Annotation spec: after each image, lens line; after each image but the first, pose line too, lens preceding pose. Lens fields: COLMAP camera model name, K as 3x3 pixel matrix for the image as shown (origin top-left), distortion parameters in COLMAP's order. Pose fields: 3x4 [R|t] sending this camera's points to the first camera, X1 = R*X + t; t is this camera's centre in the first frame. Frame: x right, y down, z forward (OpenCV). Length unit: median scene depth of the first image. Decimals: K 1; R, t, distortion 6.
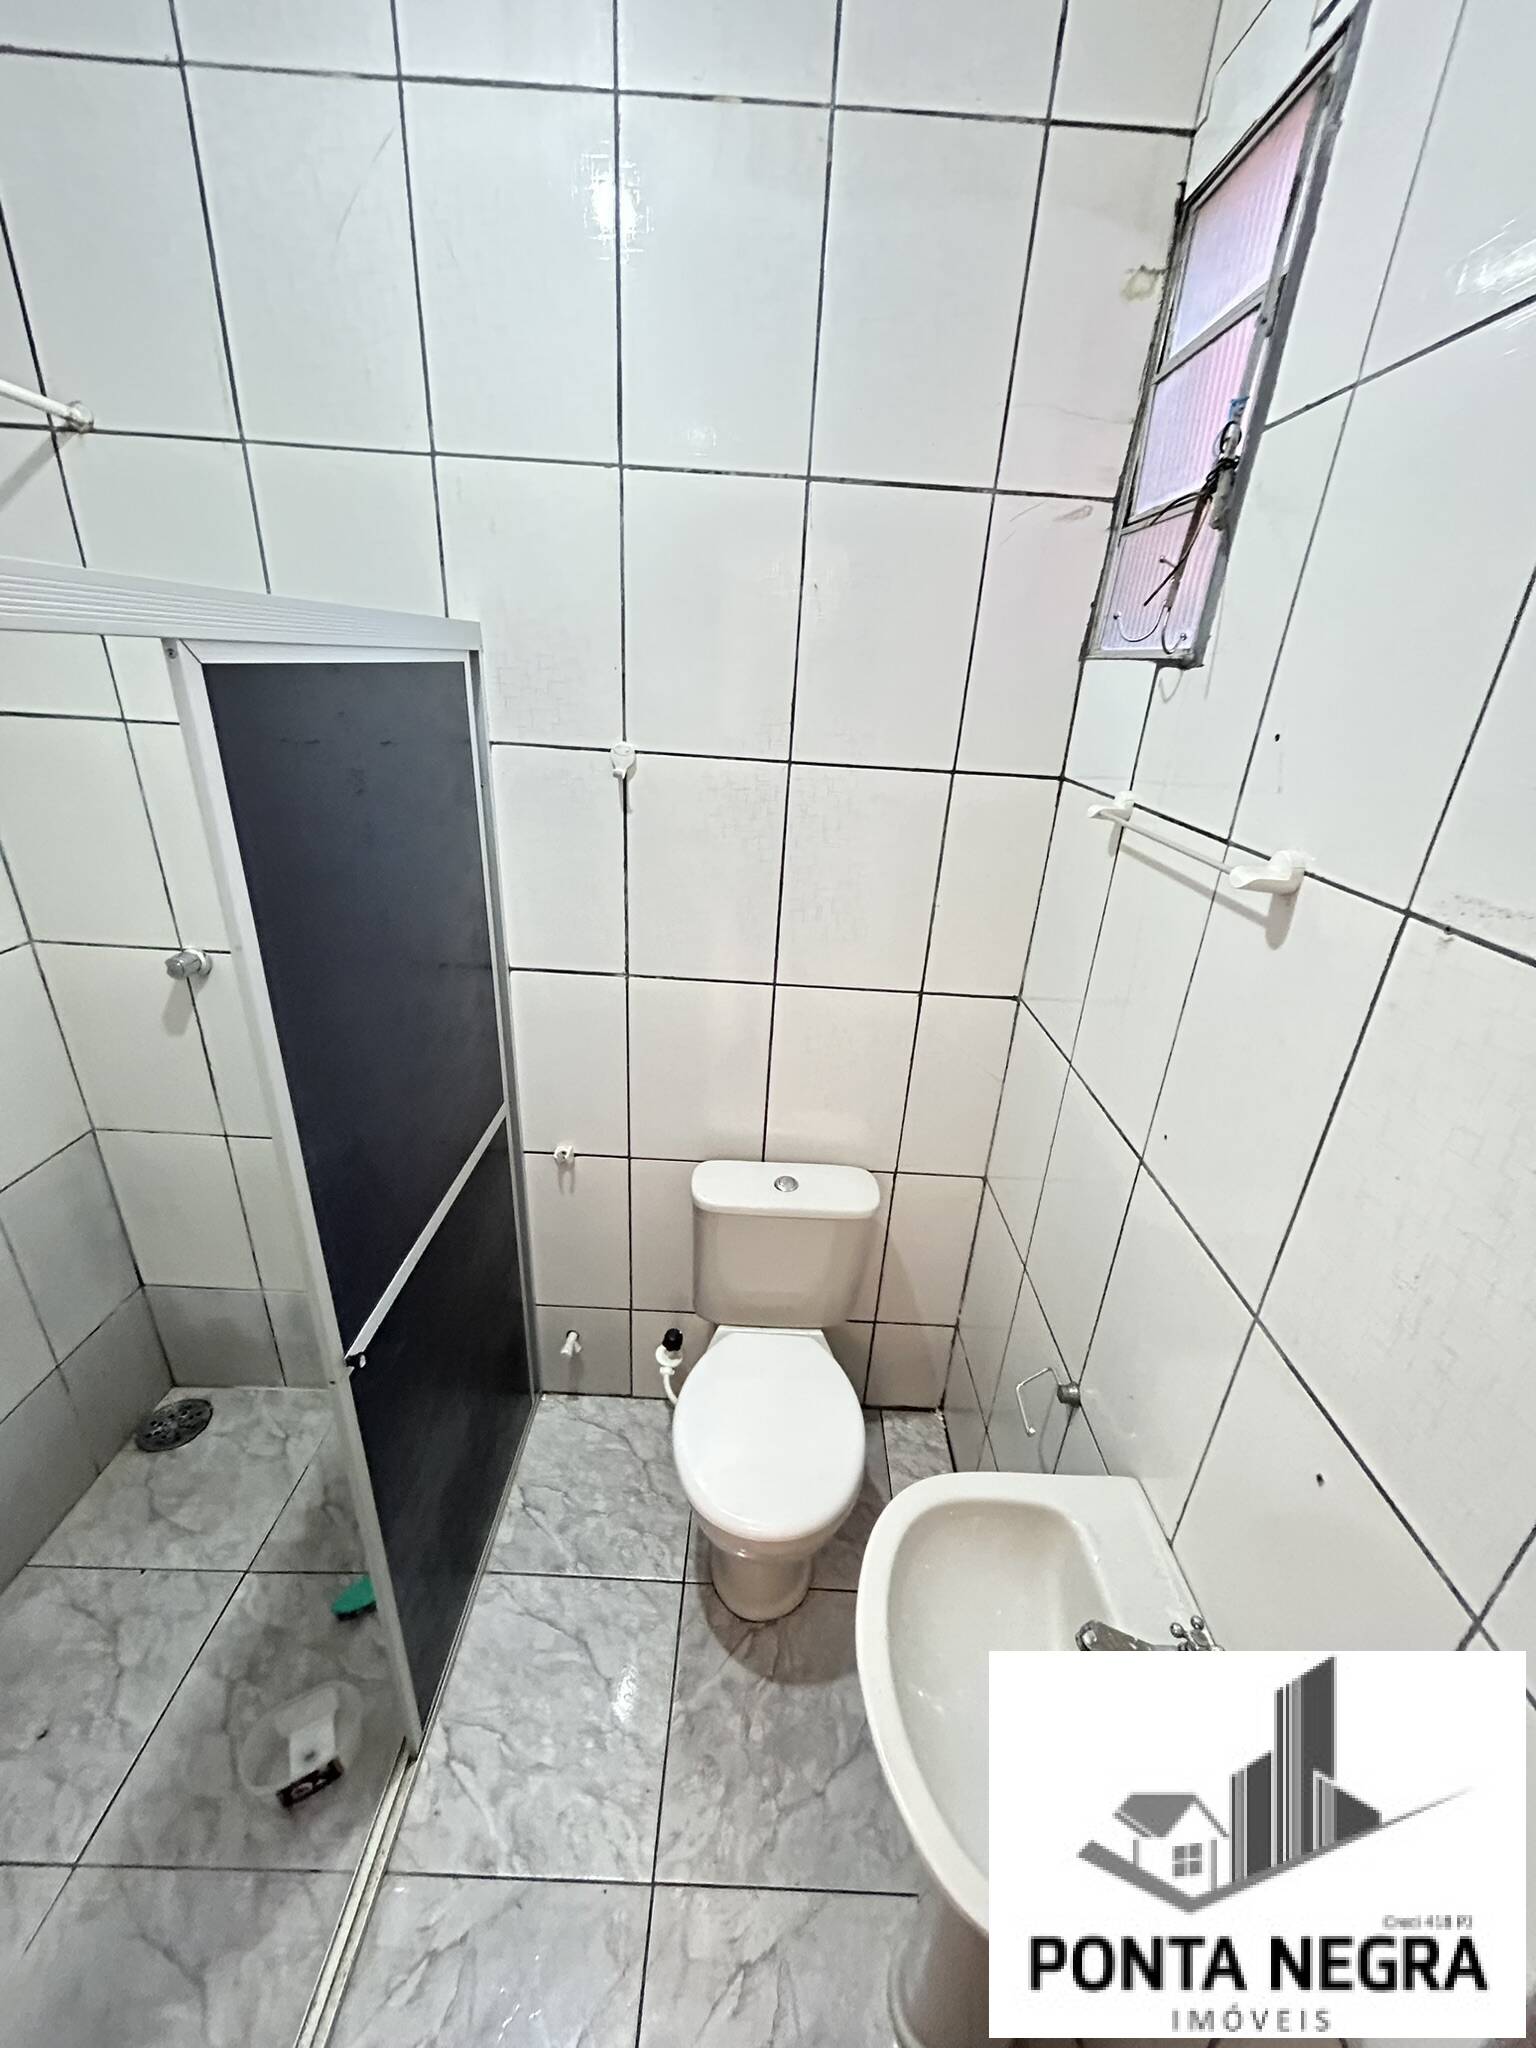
lens RADIAL K [[831.8, 0, 766.4], [0, 831.8, 1023.9], [0, 0, 1]] dist [-0.002201, 0.001808]
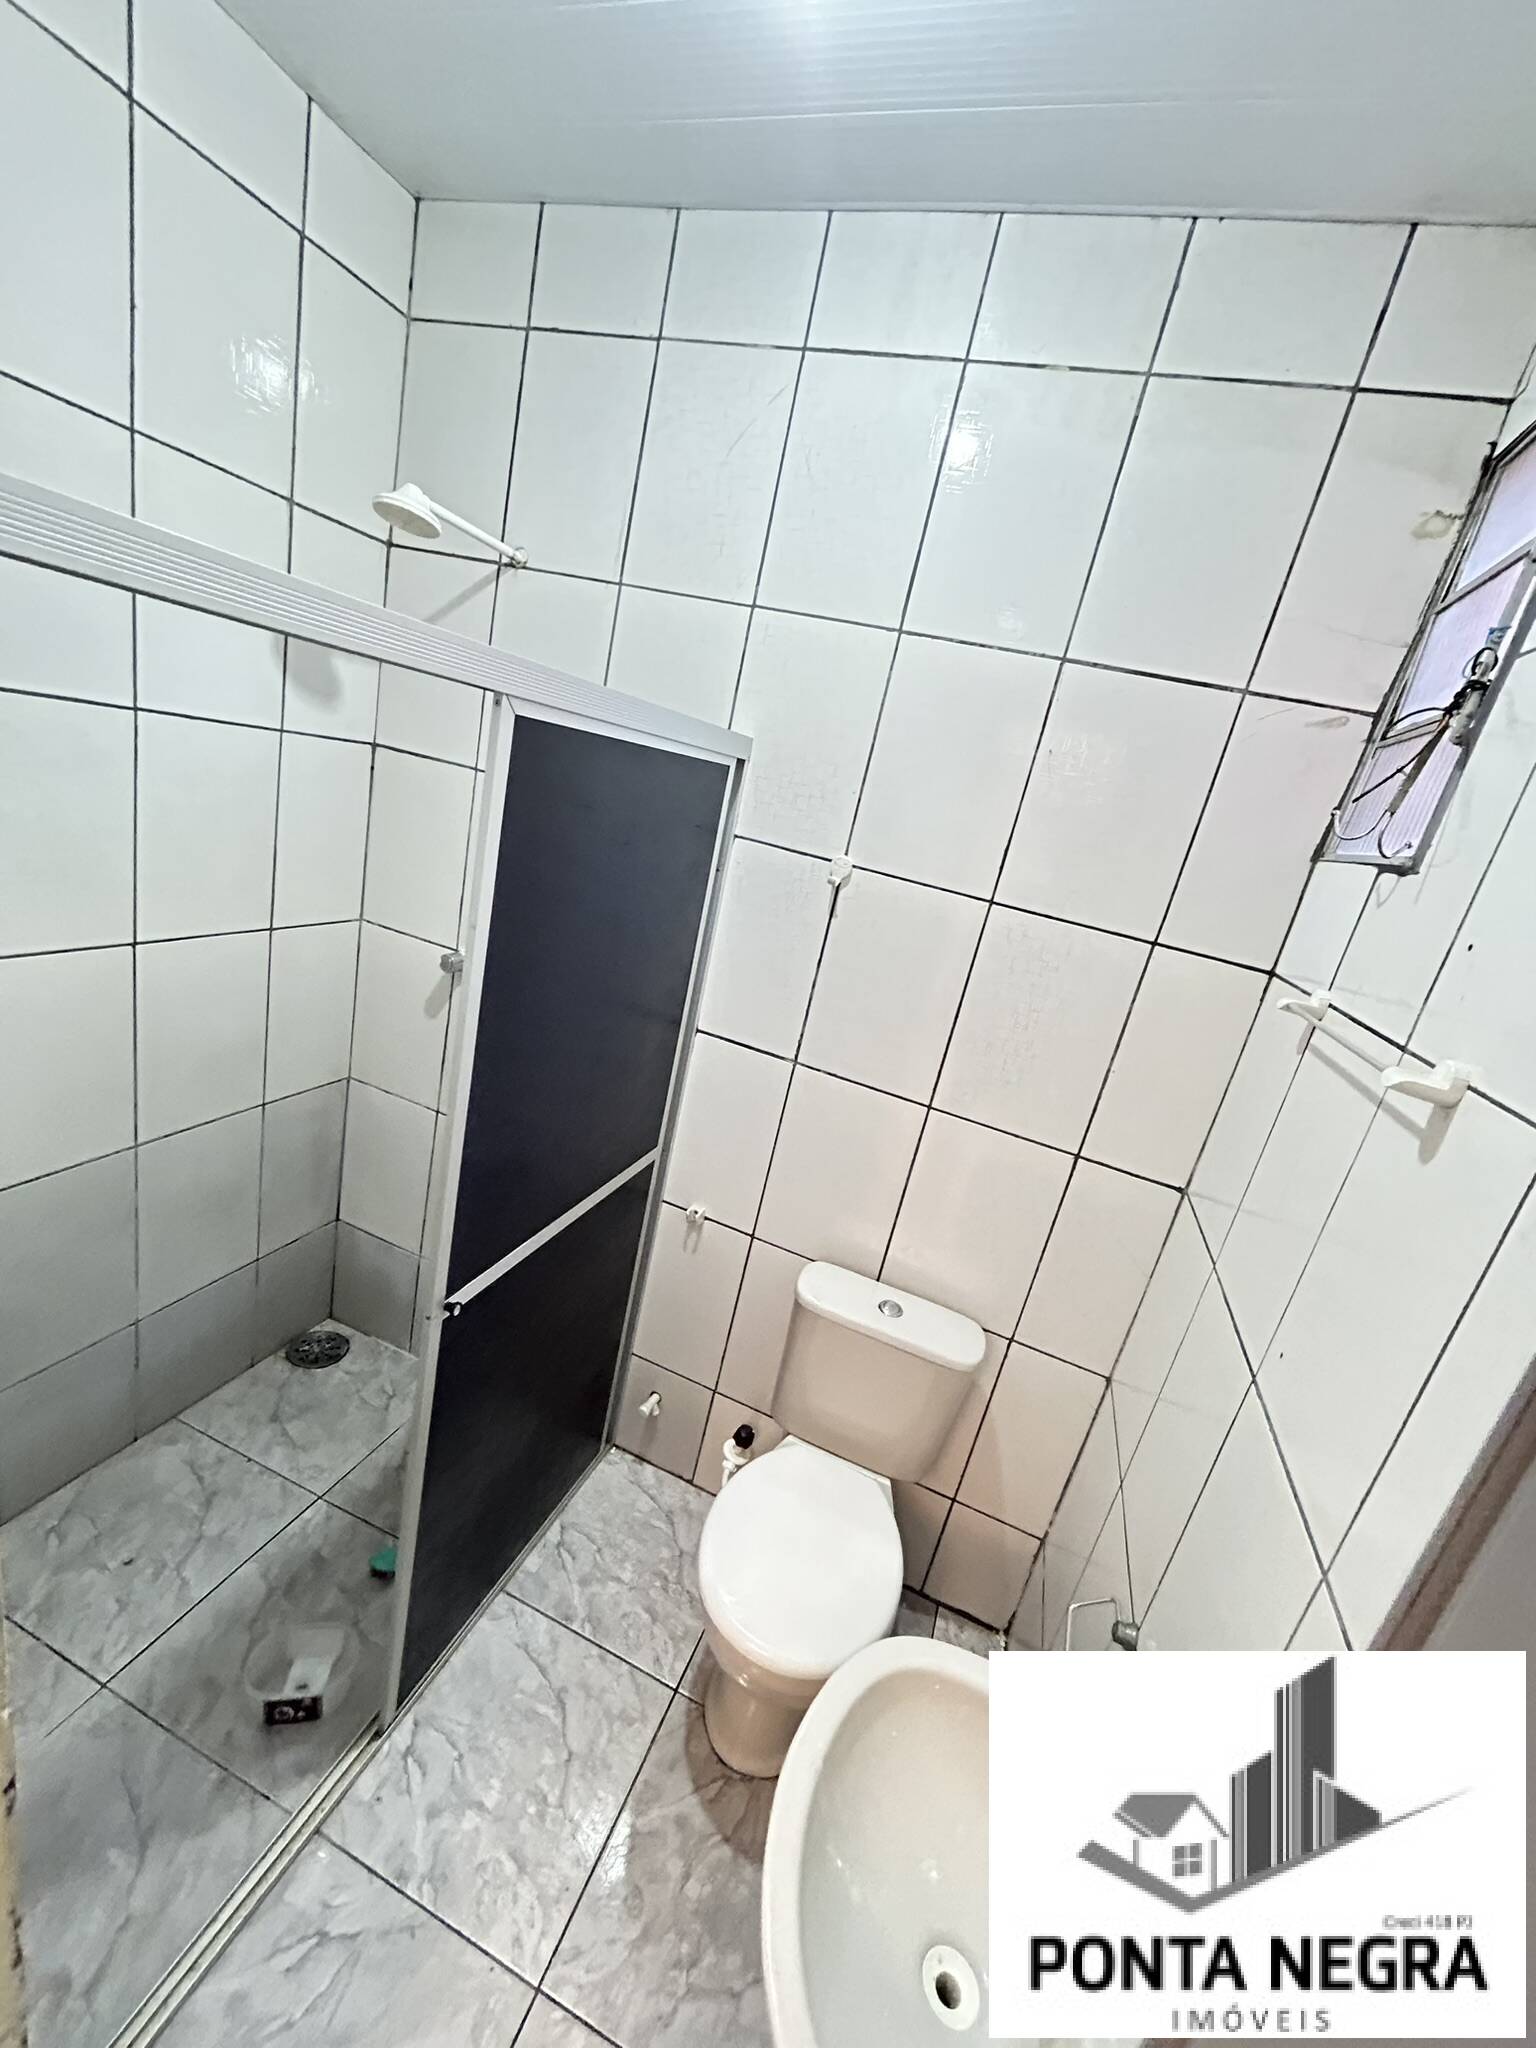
lens RADIAL K [[831.8, 0, 766.4], [0, 831.8, 1023.9], [0, 0, 1]] dist [-0.002201, 0.001808]
pose [[0.931225, 0.236694, -0.277120, 0.092294], [-0.280866, 0.950647, -0.131847, 0.051209], [0.232236, 0.200613, 0.951746, -0.037964]]
